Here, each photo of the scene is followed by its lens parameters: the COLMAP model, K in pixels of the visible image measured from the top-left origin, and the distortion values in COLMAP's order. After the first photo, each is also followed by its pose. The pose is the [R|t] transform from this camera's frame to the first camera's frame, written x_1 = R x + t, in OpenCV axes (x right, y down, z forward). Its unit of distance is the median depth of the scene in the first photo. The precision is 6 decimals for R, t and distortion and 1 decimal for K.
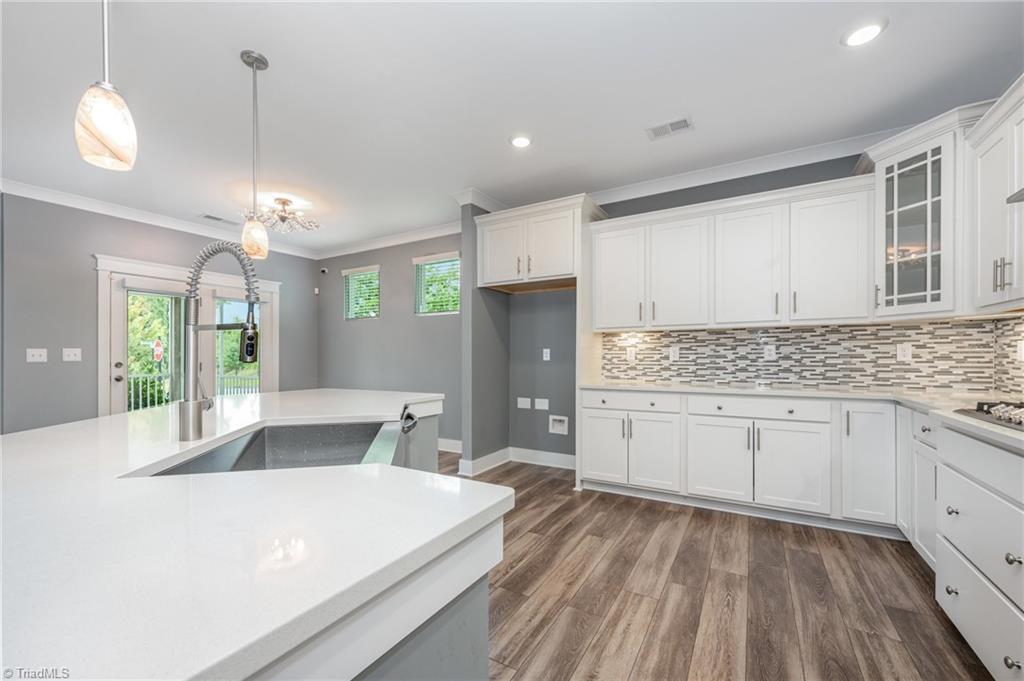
lens RADIAL K [[409.2, 0, 515.3], [0, 409.2, 356.3], [0, 0, 1]] dist [-0.003100, 0.000761]
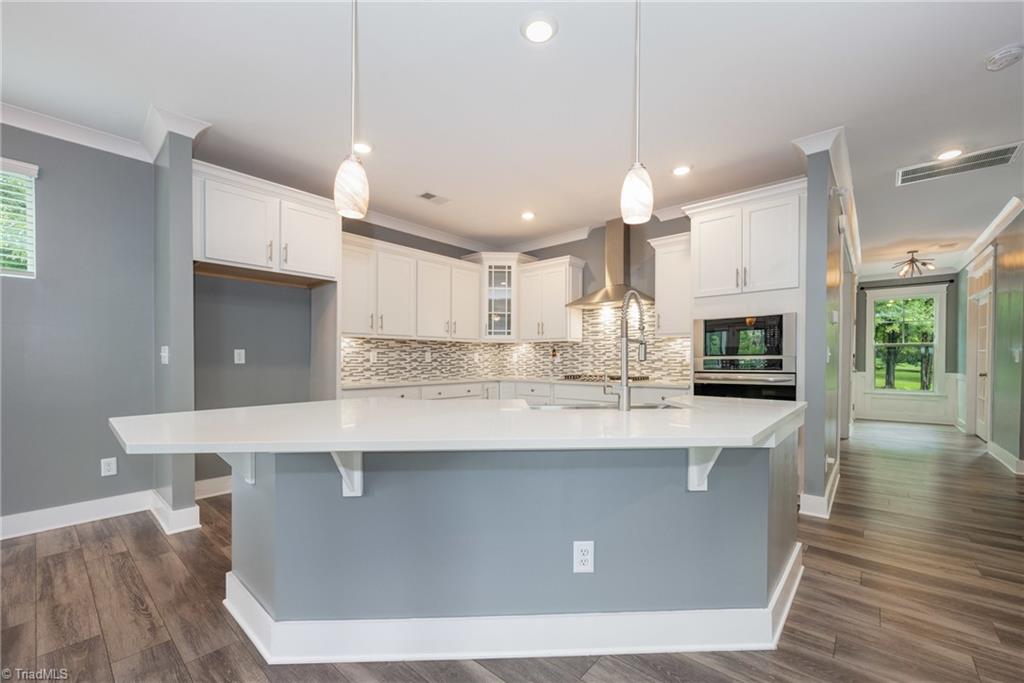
lens RADIAL K [[412.2, 0, 519.1], [0, 412.2, 365.0], [0, 0, 1]] dist [0.001672, -0.000058]
pose [[0.180391, -0.009383, 0.983550, -0.913280], [-0.002035, 0.999949, 0.009913, 0.005143], [-0.983593, -0.003790, 0.180362, 0.422574]]
